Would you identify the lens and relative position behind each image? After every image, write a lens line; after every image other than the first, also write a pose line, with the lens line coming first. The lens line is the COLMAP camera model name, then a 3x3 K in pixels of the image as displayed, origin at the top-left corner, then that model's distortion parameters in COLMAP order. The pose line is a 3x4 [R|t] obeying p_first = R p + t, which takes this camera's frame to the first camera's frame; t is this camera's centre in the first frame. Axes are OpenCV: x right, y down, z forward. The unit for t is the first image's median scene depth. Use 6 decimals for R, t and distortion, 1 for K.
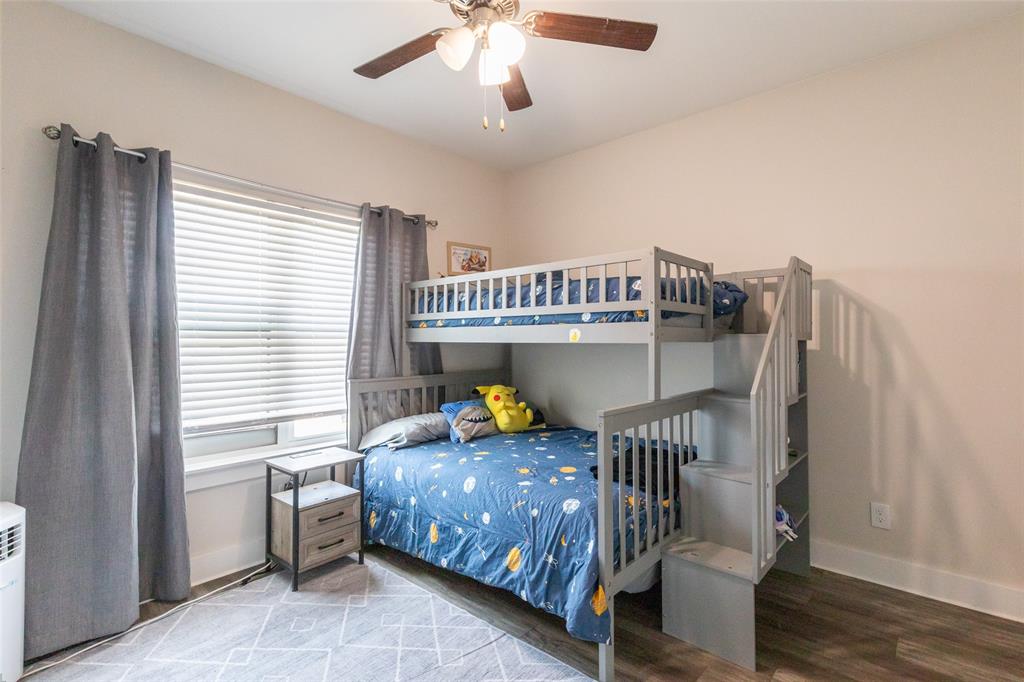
lens RADIAL K [[459.6, 0, 519.8], [0, 459.6, 336.1], [0, 0, 1]] dist [0.013912, -0.000433]
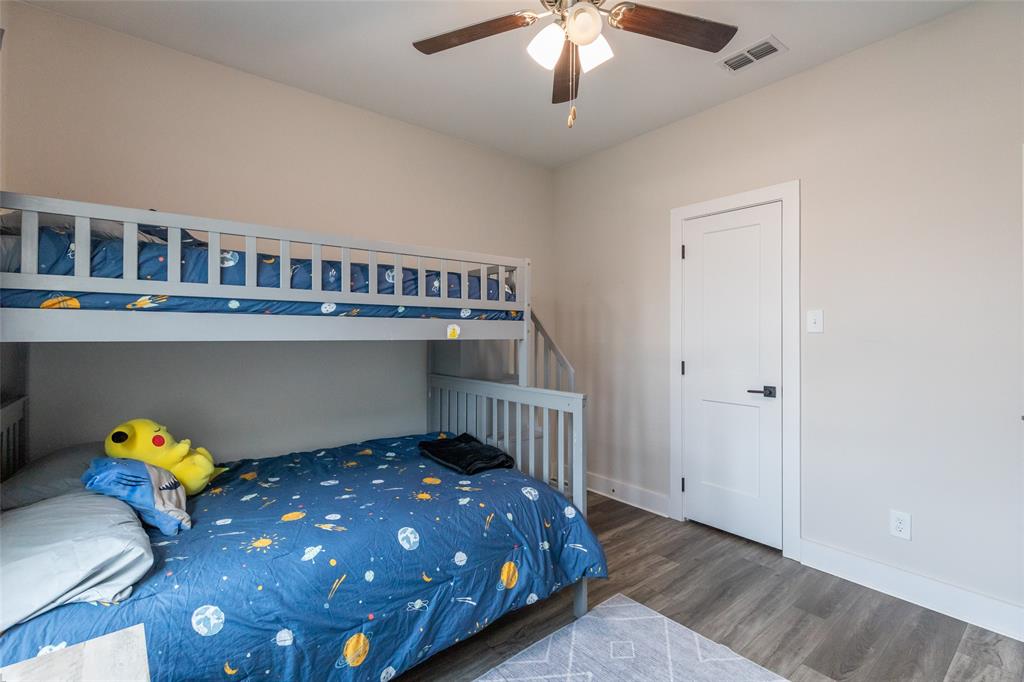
lens RADIAL K [[459.6, 0, 518.1], [0, 459.6, 341.9], [0, 0, 1]] dist [0.013912, -0.000433]
pose [[0.185117, -0.012778, 0.982633, -0.777143], [-0.007563, 0.999867, 0.014426, 0.004716], [-0.982687, -0.010102, 0.184996, 0.700189]]
